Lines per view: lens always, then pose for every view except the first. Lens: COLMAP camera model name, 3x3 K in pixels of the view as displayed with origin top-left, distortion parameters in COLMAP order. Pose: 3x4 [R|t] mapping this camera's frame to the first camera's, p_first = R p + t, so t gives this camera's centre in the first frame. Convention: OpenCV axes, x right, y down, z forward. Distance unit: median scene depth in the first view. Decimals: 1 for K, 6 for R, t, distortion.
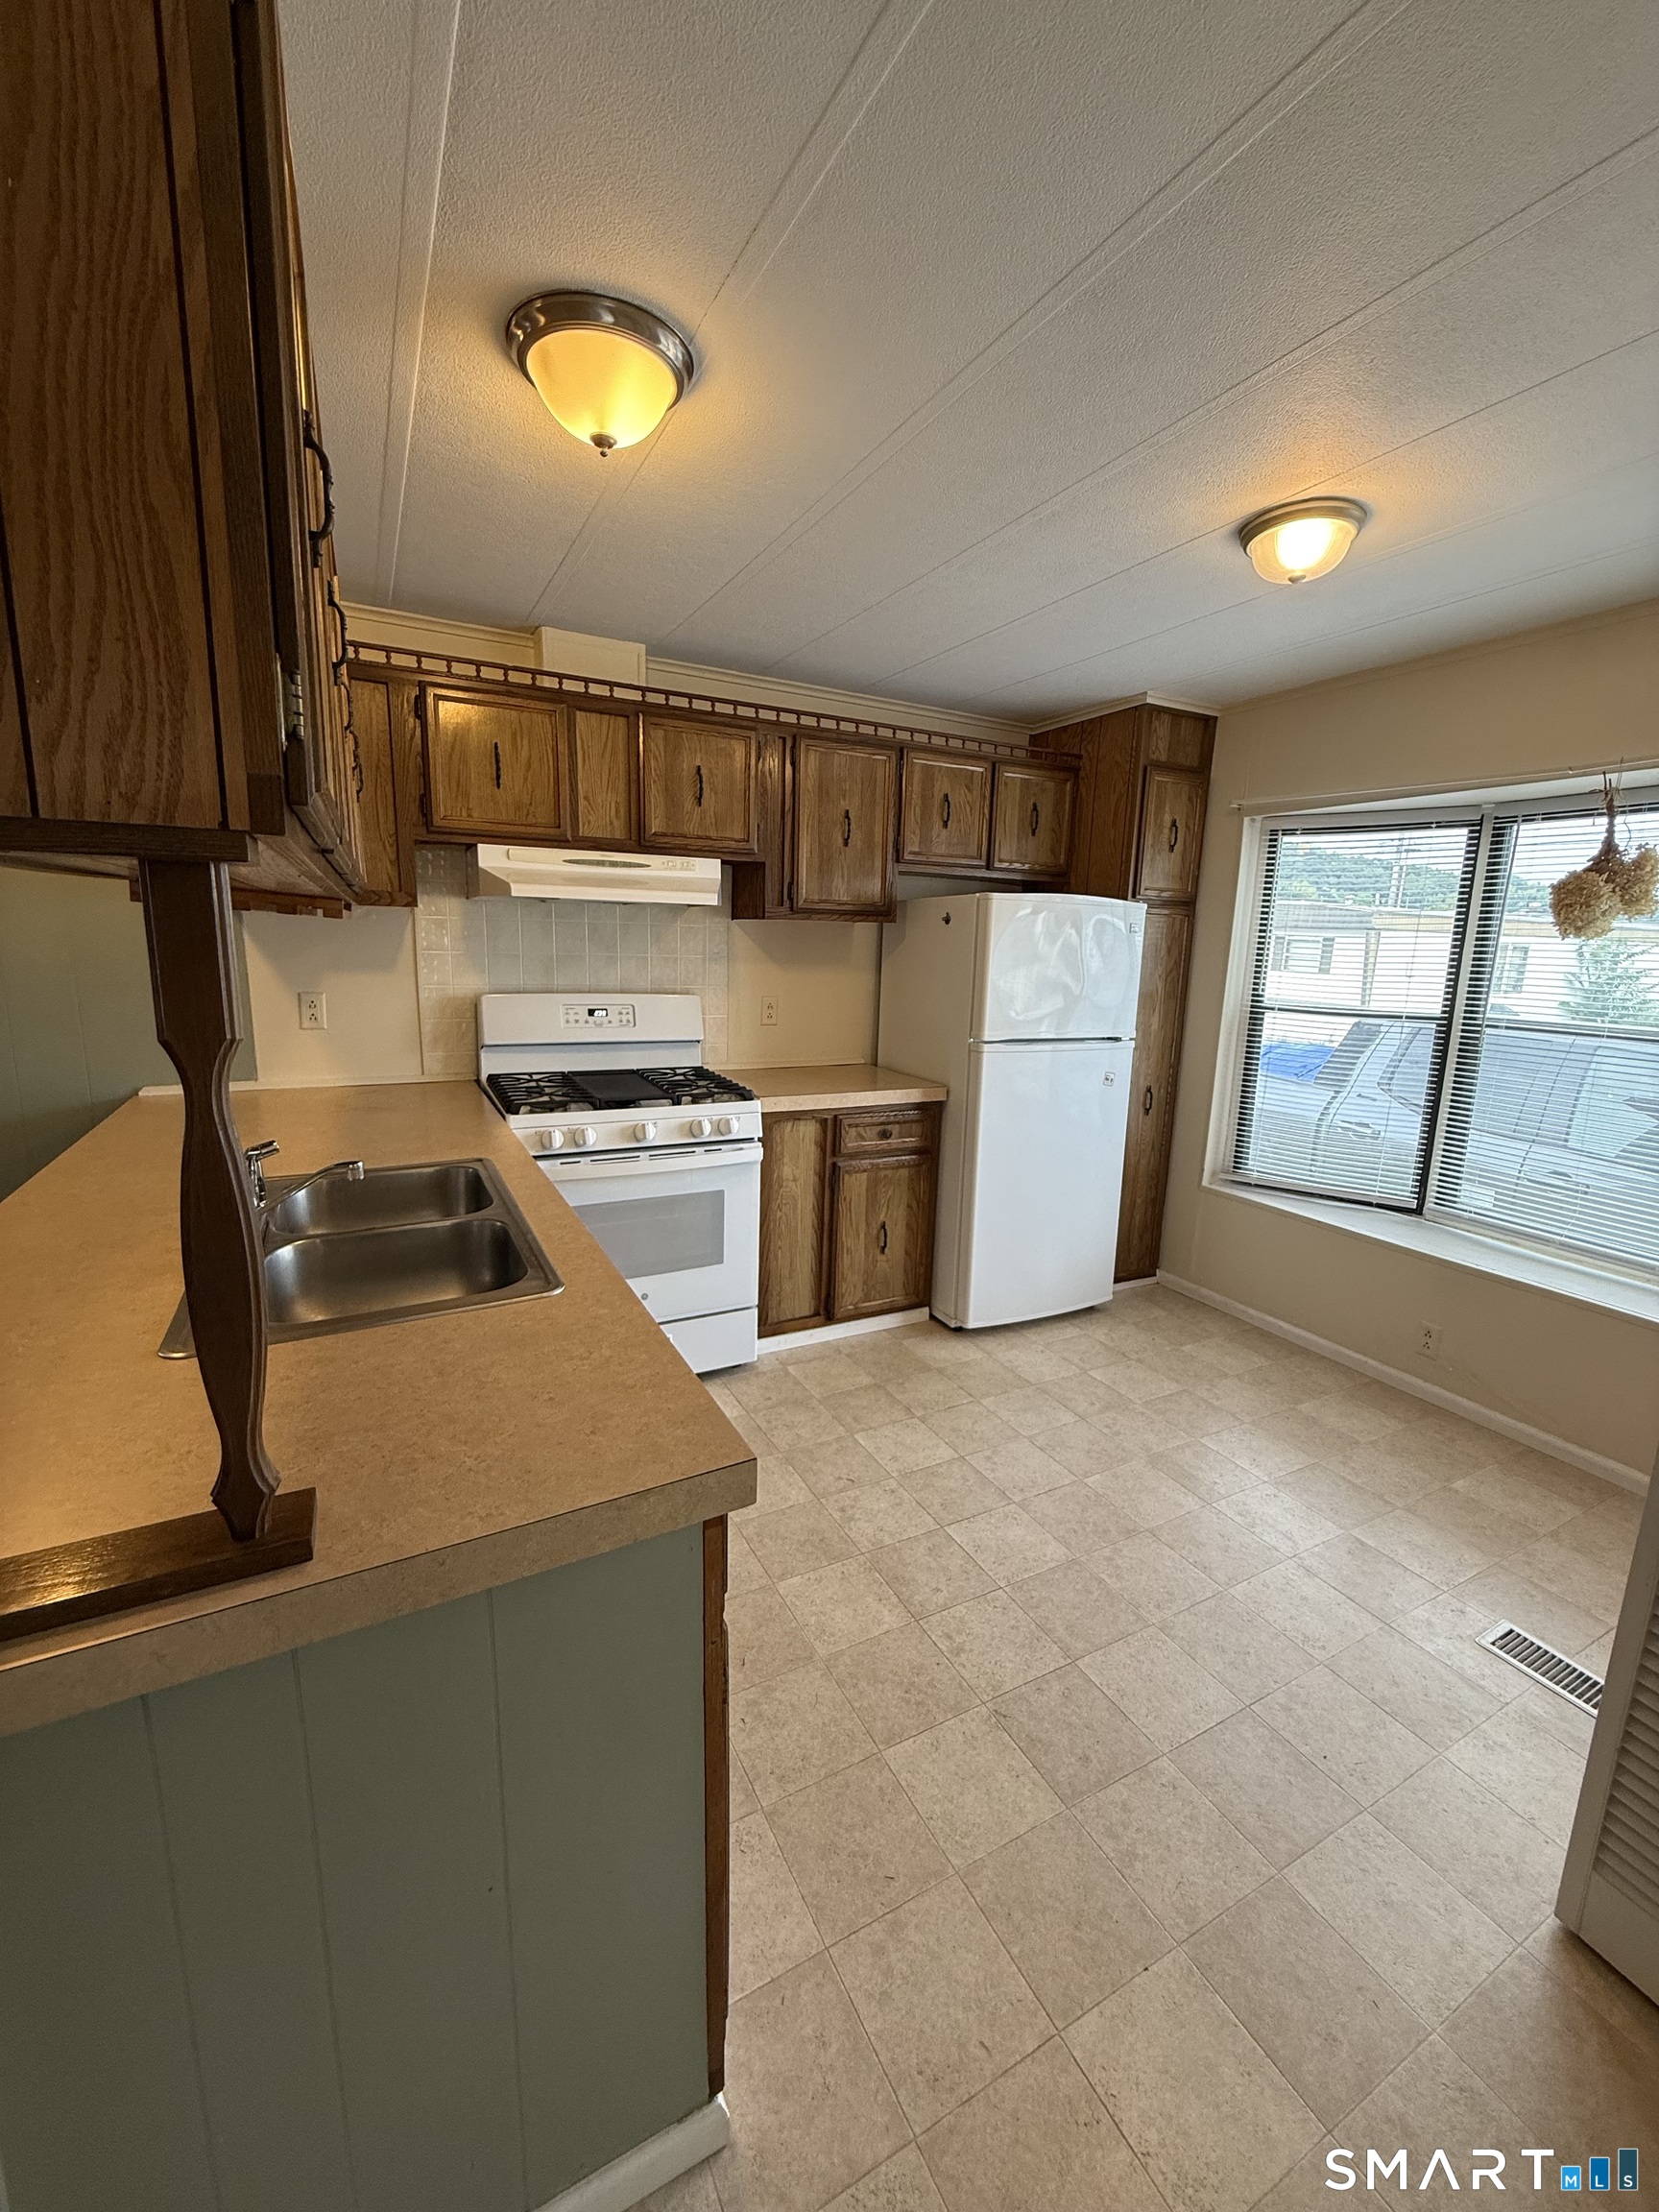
lens RADIAL K [[881.1, 0, 832.4], [0, 881.1, 1101.9], [0, 0, 1]] dist [-0.002105, 0.000412]
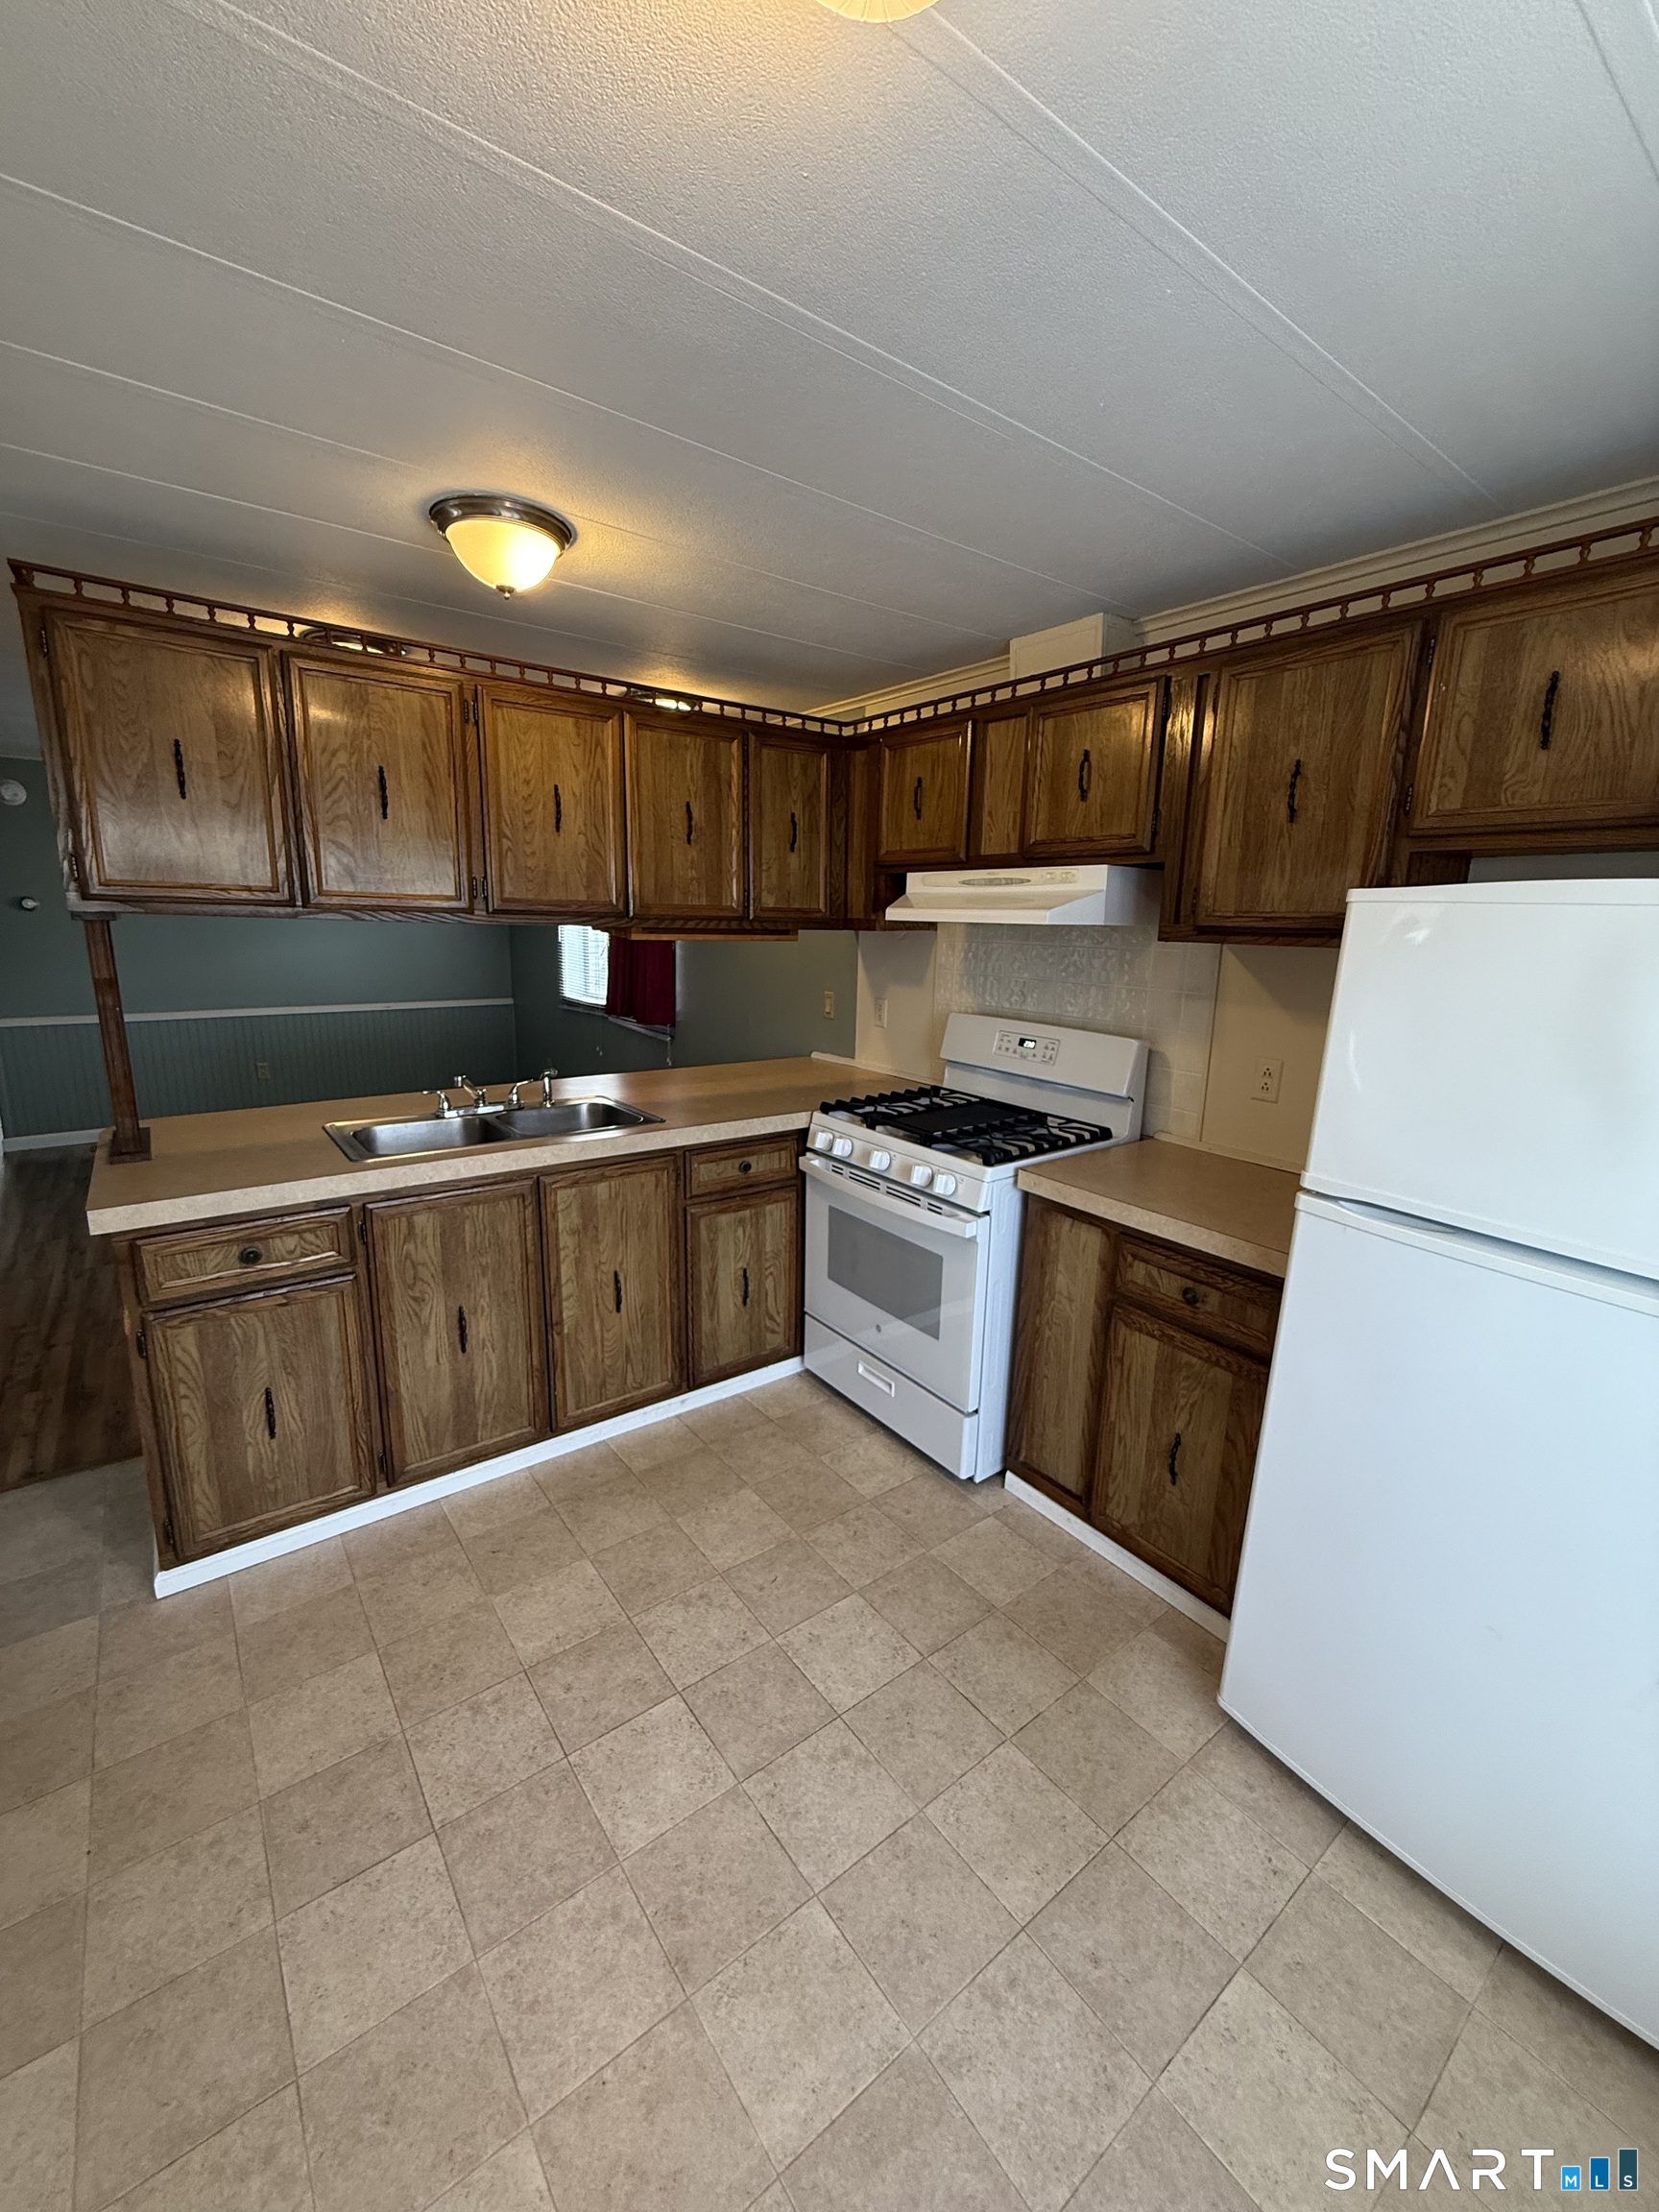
lens RADIAL K [[881.1, 0, 832.4], [0, 881.1, 1101.9], [0, 0, 1]] dist [-0.002105, 0.000412]
pose [[0.162052, 0.178377, -0.970526, 0.654538], [-0.202364, 0.968630, 0.144239, -0.145790], [0.965809, 0.173025, 0.193066, 0.697051]]
